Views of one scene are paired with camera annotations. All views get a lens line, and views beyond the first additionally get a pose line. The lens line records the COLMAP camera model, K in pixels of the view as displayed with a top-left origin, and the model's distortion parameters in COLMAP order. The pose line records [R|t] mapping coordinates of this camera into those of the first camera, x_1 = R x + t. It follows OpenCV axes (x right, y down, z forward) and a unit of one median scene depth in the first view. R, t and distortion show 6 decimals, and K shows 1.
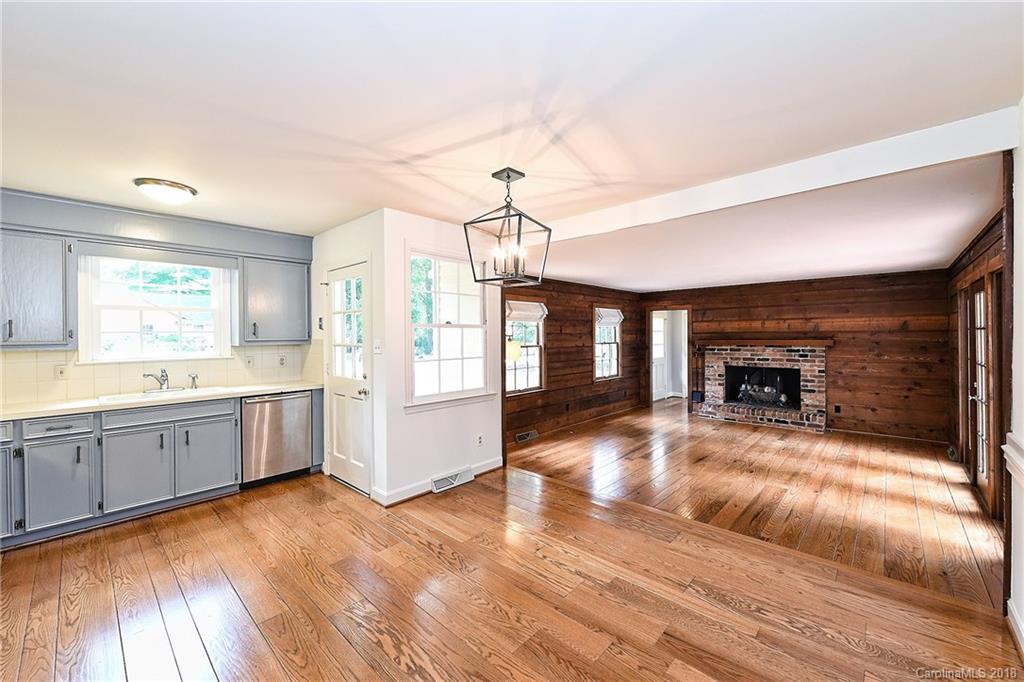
lens RADIAL K [[403.8, 0, 513.8], [0, 403.8, 337.1], [0, 0, 1]] dist [0.000960, -0.000959]
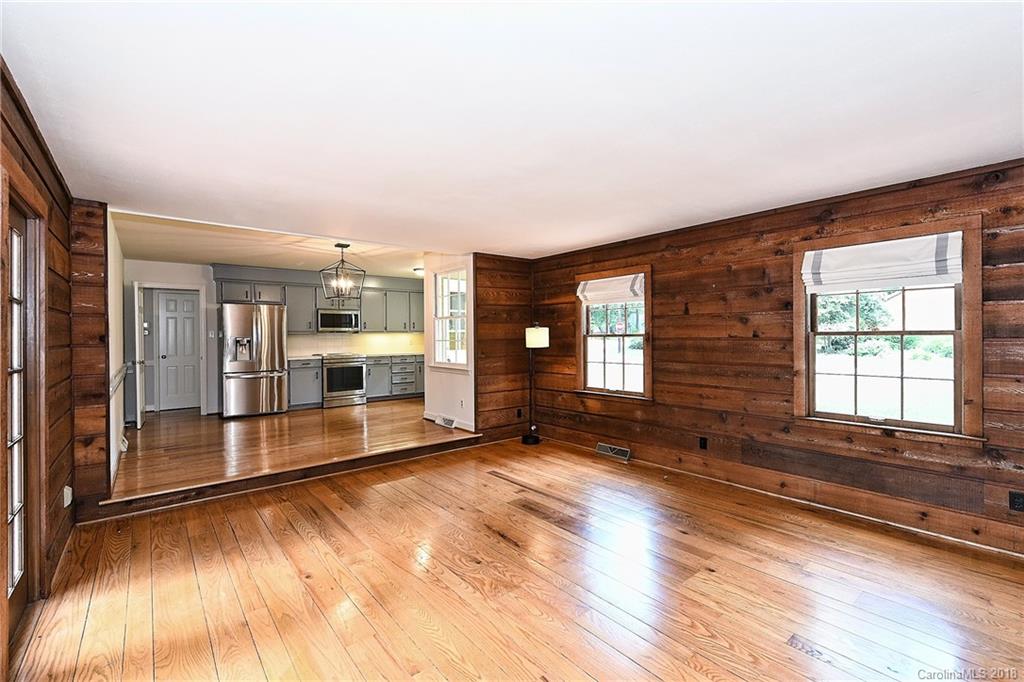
lens RADIAL K [[450.2, 0, 518.1], [0, 450.2, 340.3], [0, 0, 1]] dist [0.003126, -0.001070]
pose [[-0.132827, 0.017544, -0.990984, 0.838466], [0.004629, 0.999843, 0.017080, 0.015858], [0.991128, -0.002318, -0.132888, 0.860744]]
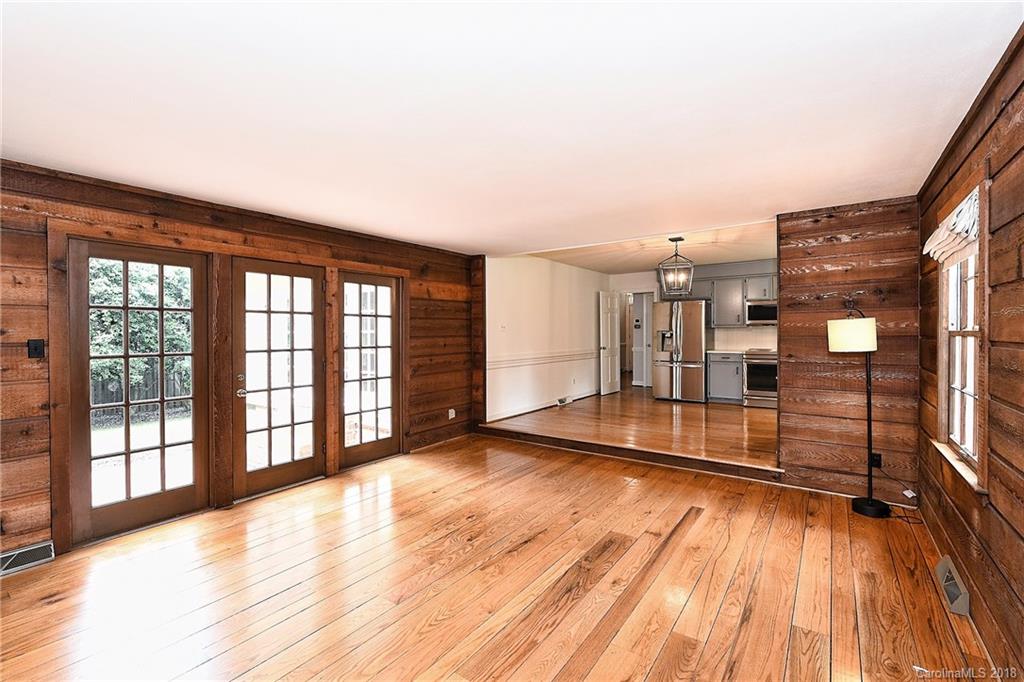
lens RADIAL K [[450.2, 0, 512.9], [0, 450.2, 334.8], [0, 0, 1]] dist [0.003126, -0.001070]
pose [[-0.991567, 0.012590, -0.128980, 0.432675], [0.010753, 0.999831, 0.014929, 0.013205], [0.129146, 0.013416, -0.991535, 1.239221]]
